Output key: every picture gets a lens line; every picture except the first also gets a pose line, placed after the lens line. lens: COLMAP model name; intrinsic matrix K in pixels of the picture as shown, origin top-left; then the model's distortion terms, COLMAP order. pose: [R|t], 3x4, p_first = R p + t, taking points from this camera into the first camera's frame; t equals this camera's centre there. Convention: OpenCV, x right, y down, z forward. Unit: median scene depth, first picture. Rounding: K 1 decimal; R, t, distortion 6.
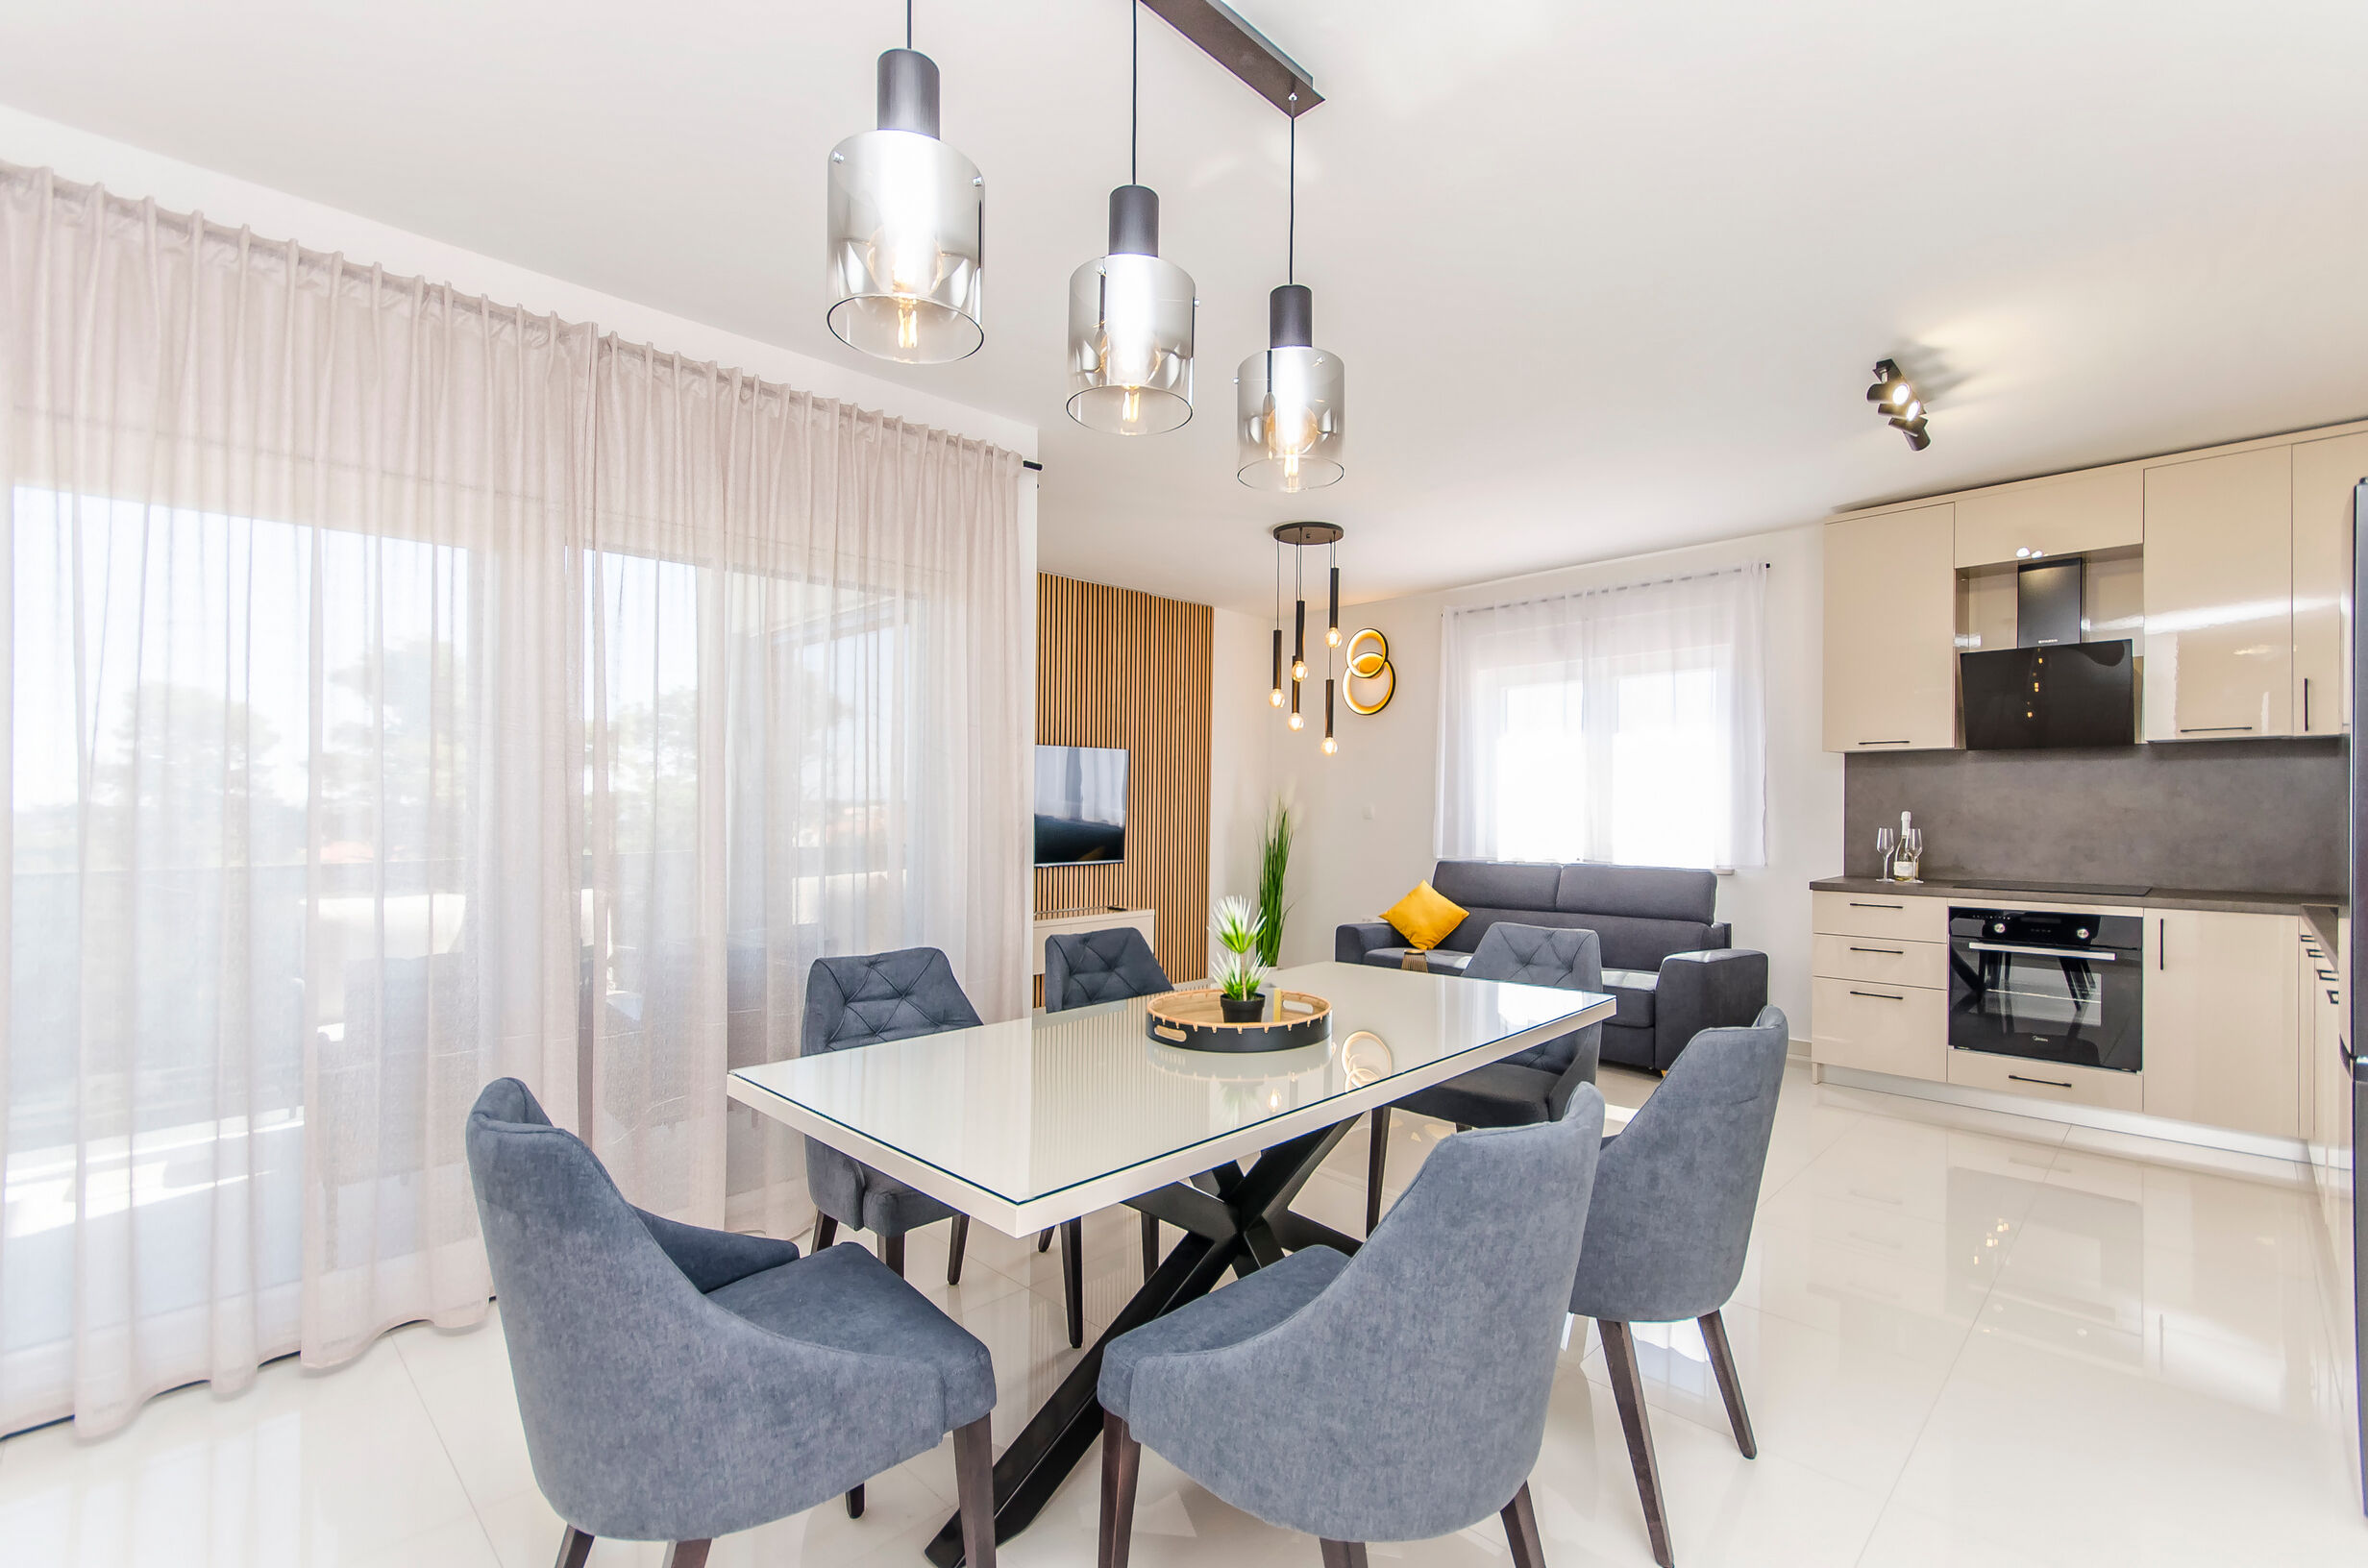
lens RADIAL K [[1043.4, 0, 1182.0], [0, 1043.4, 791.7], [0, 0, 1]] dist [-0.001209, 0.000037]
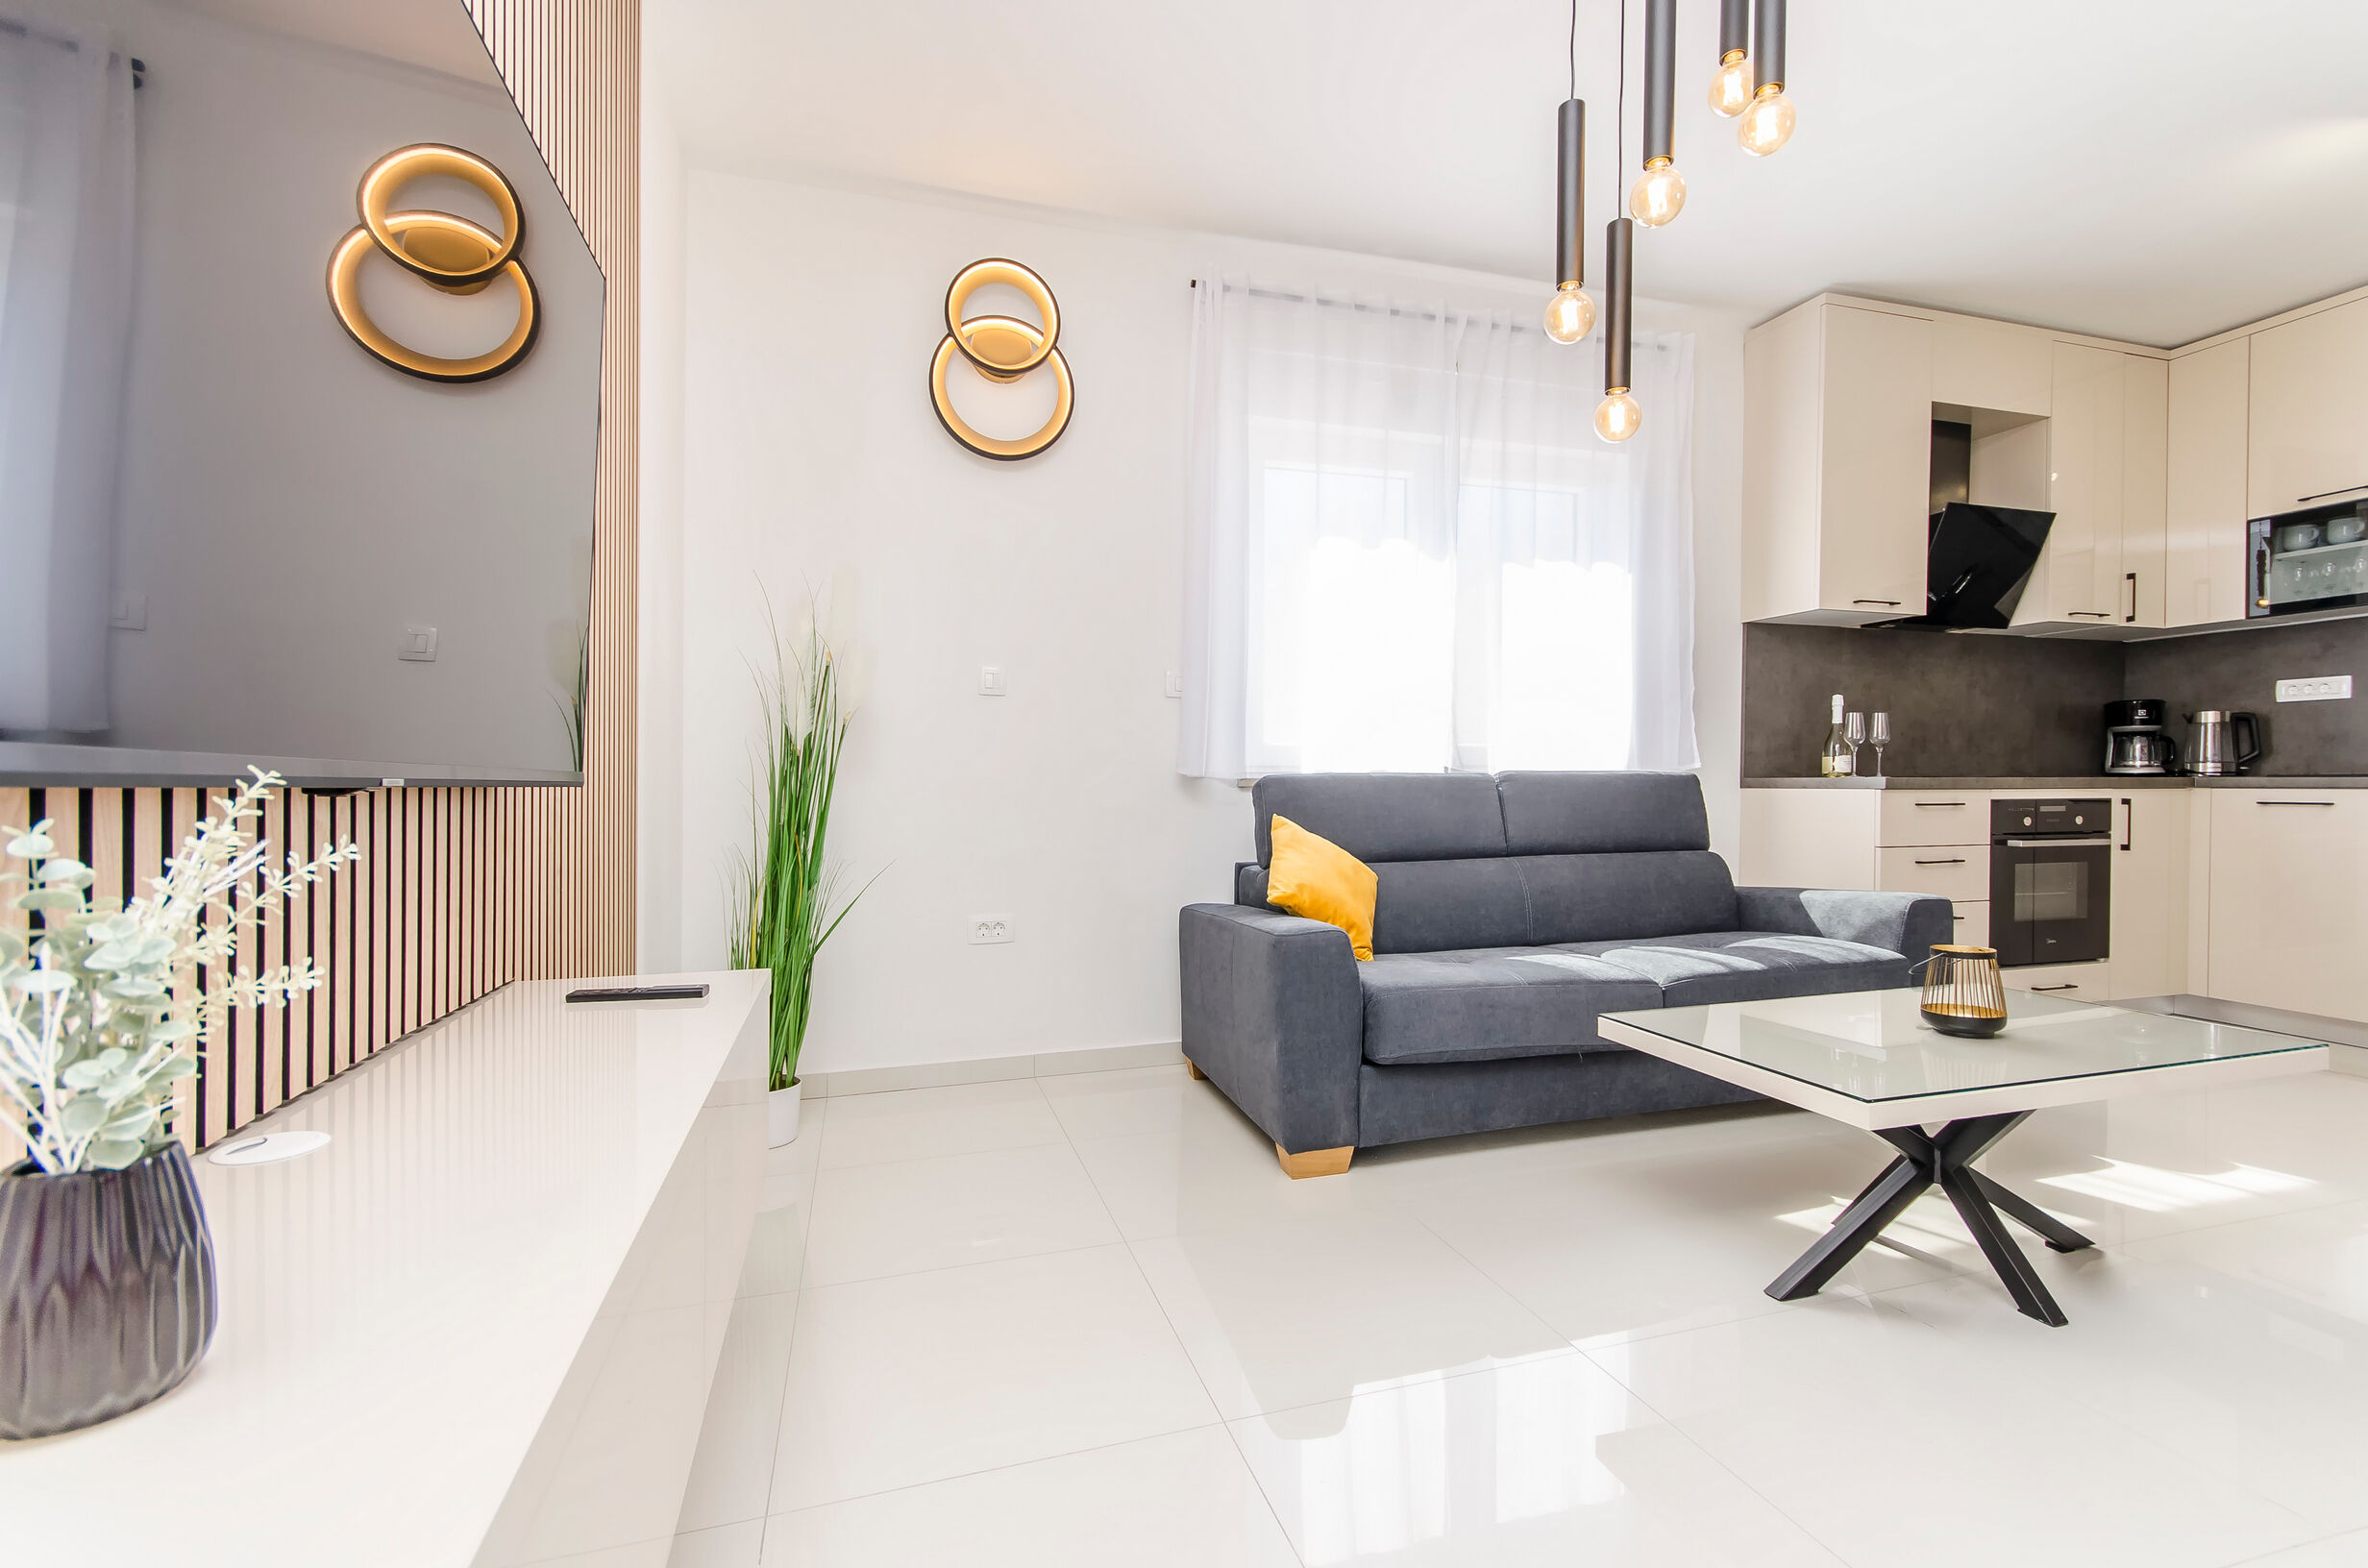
lens RADIAL K [[1043.4, 0, 1182.0], [0, 1043.4, 791.7], [0, 0, 1]] dist [-0.001209, 0.000037]
pose [[0.457355, -0.004689, 0.889272, -0.249757], [-0.009655, 0.999901, 0.010238, 0.084913], [-0.889232, -0.013268, 0.457264, 0.998074]]
